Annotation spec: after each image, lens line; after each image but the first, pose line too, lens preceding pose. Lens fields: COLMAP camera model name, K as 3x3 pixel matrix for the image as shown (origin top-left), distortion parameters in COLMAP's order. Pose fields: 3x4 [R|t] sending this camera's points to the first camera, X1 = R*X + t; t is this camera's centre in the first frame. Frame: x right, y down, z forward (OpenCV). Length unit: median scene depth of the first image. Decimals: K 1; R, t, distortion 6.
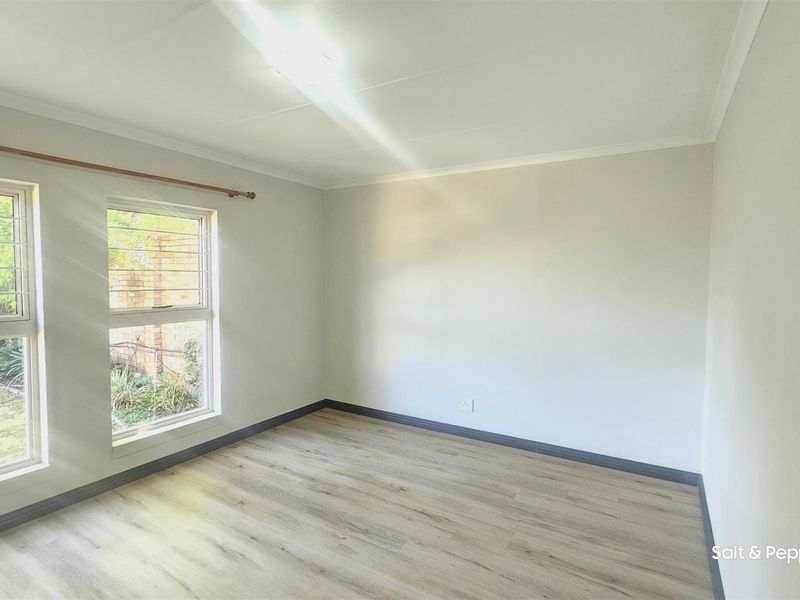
lens RADIAL K [[433.6, 0, 400.0], [0, 433.6, 298.6], [0, 0, 1]] dist [-0.006320, -0.001428]
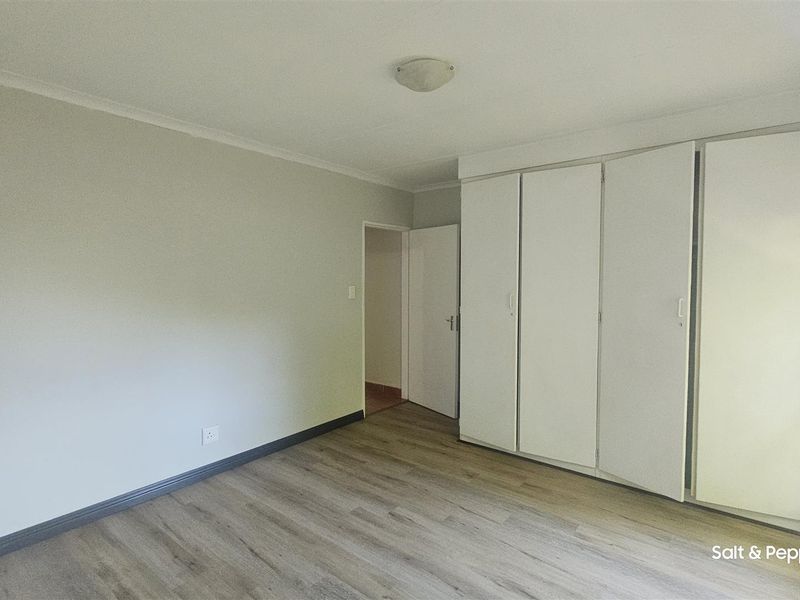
lens RADIAL K [[433.6, 0, 399.7], [0, 433.6, 298.8], [0, 0, 1]] dist [-0.006320, -0.001428]
pose [[-0.992352, -0.012971, 0.122761, -0.268629], [0.000926, 0.993654, 0.112475, -0.093456], [-0.123441, 0.111728, -0.986042, 1.877795]]
